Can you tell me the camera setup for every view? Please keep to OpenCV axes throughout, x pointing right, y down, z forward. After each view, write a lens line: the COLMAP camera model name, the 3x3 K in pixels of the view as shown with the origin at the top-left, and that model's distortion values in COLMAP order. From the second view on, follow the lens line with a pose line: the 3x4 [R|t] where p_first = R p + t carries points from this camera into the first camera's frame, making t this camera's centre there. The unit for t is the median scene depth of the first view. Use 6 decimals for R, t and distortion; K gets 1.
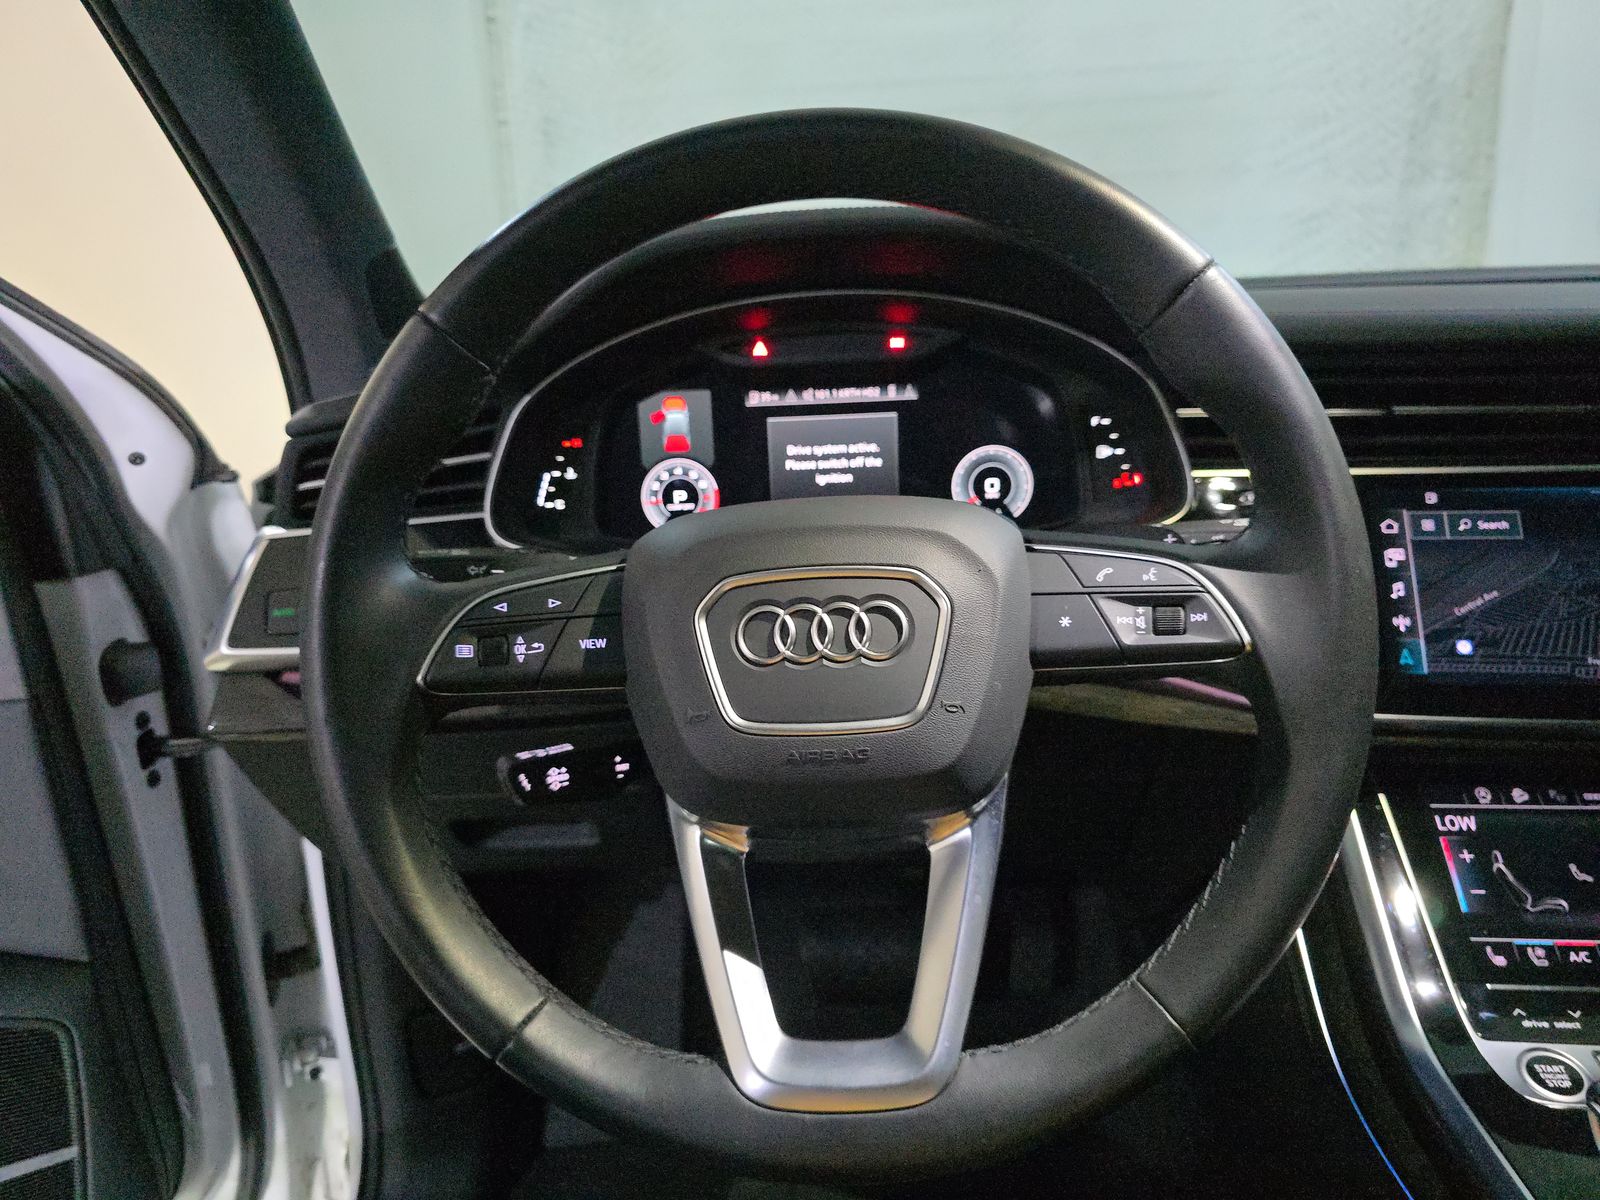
lens RADIAL K [[1092.9, 0, 805.8], [0, 1092.9, 618.8], [0, 0, 1]] dist [0.044391, -0.042292]
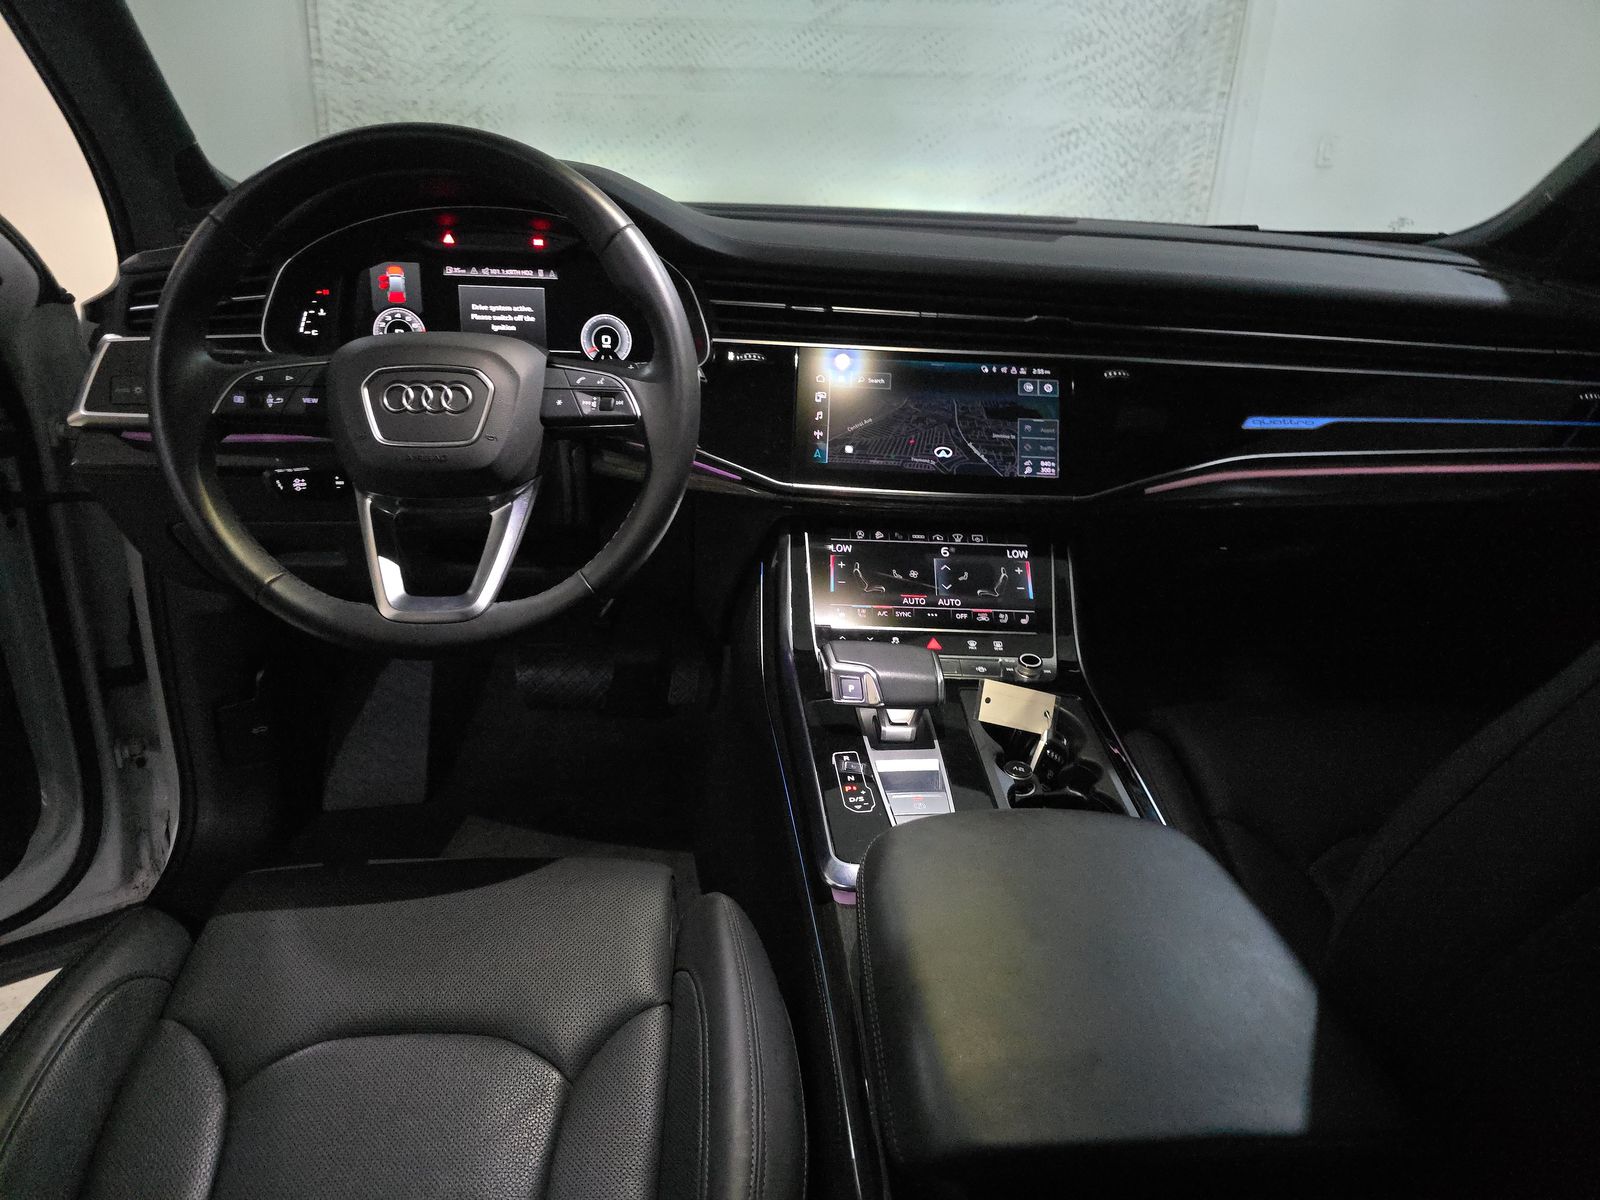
lens RADIAL K [[1092.9, 0, 805.8], [0, 1092.9, 618.8], [0, 0, 1]] dist [0.044391, -0.042292]
pose [[0.988950, 0.028505, 0.145483, 0.248093], [-0.044619, 0.993069, 0.108731, 0.097116], [-0.141376, -0.114021, 0.983368, -0.671124]]
